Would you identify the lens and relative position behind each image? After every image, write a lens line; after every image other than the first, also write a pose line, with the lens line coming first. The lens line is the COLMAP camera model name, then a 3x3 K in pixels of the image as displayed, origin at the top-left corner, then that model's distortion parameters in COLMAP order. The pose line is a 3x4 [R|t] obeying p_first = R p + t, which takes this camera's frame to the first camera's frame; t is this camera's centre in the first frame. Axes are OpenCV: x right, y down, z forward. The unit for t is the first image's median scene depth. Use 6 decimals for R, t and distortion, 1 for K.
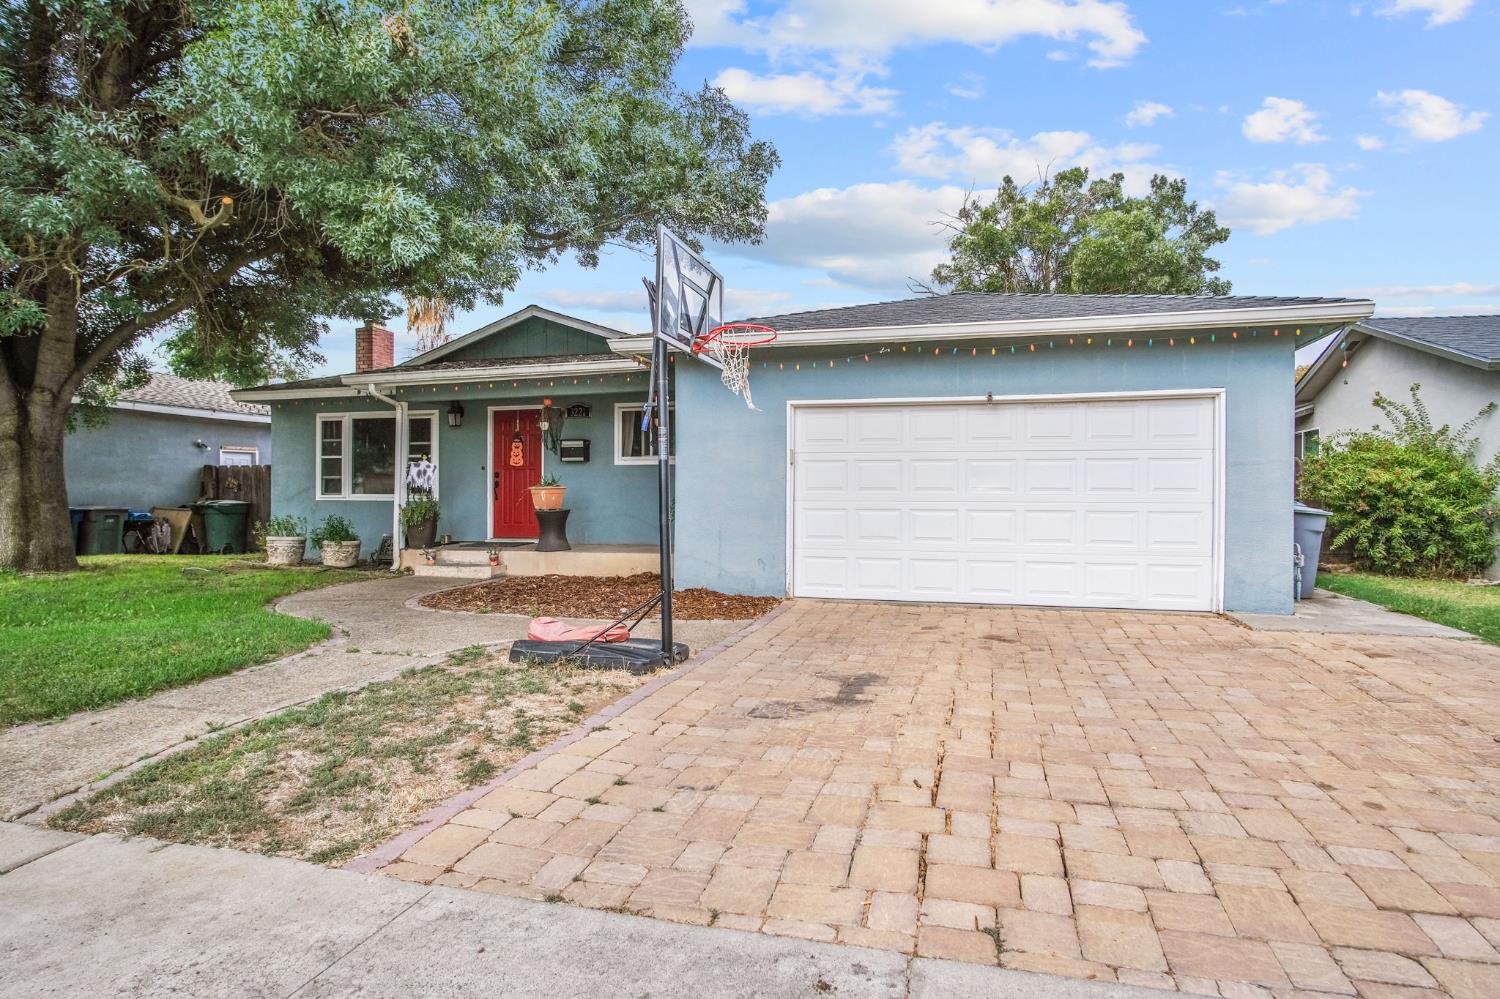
lens RADIAL K [[822.3, 0, 759.5], [0, 822.3, 497.1], [0, 0, 1]] dist [-0.015632, 0.005933]
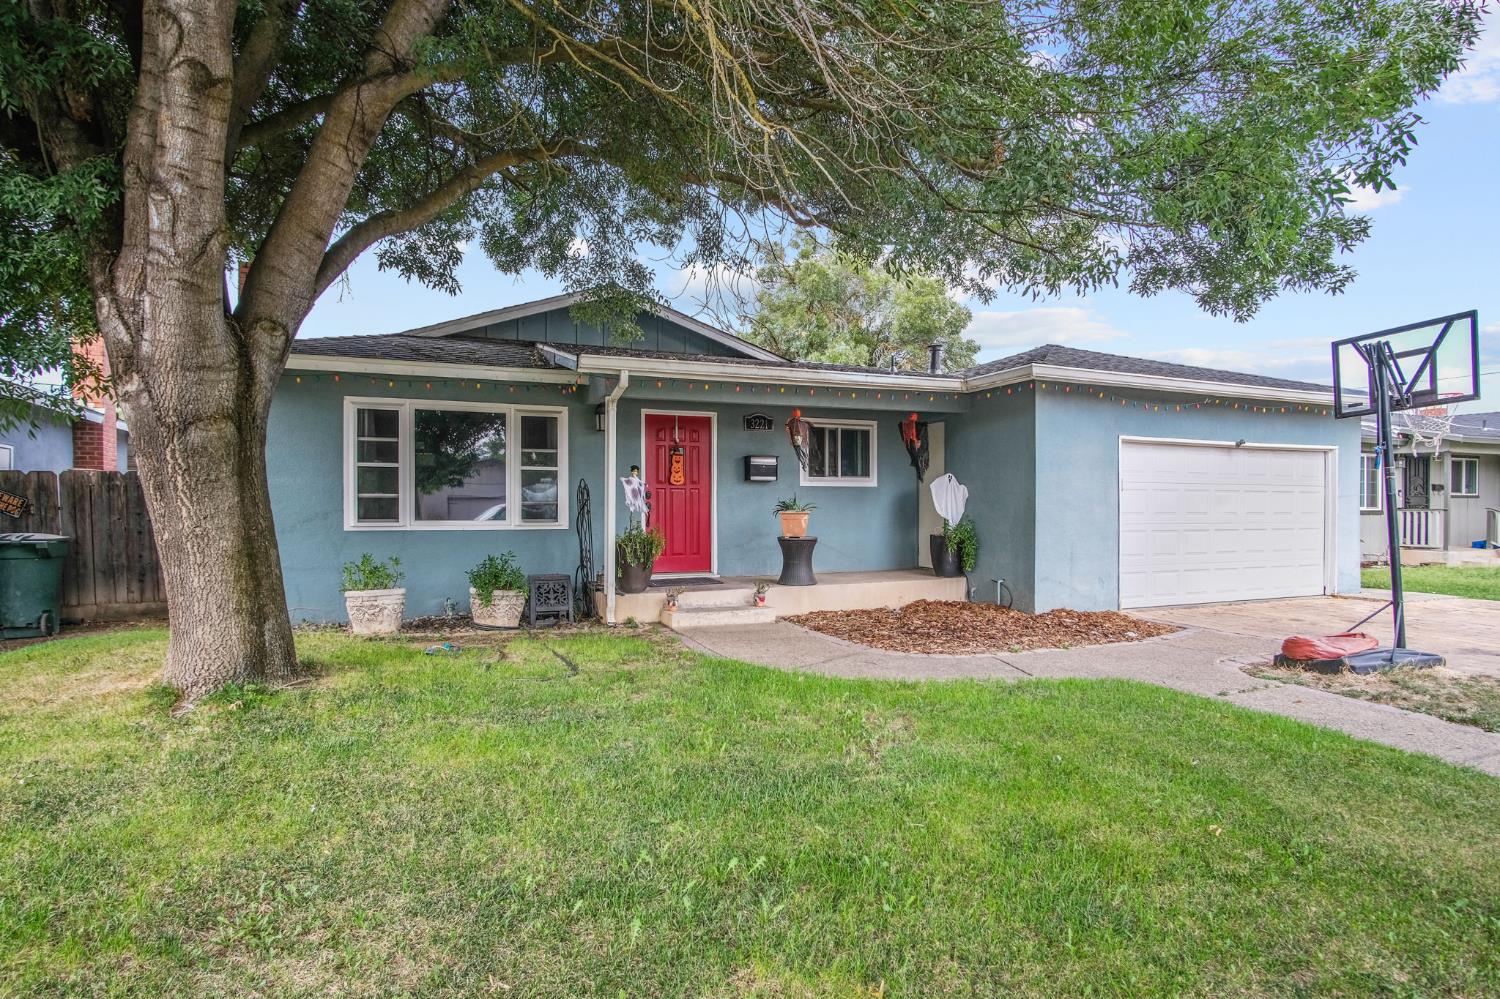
lens RADIAL K [[822.3, 0, 756.8], [0, 822.3, 504.5], [0, 0, 1]] dist [-0.015632, 0.005933]
pose [[0.775843, 0.002975, 0.630919, -0.783719], [0.003538, 0.999953, -0.009066, -0.011132], [-0.630916, 0.009266, 0.775796, 0.332129]]
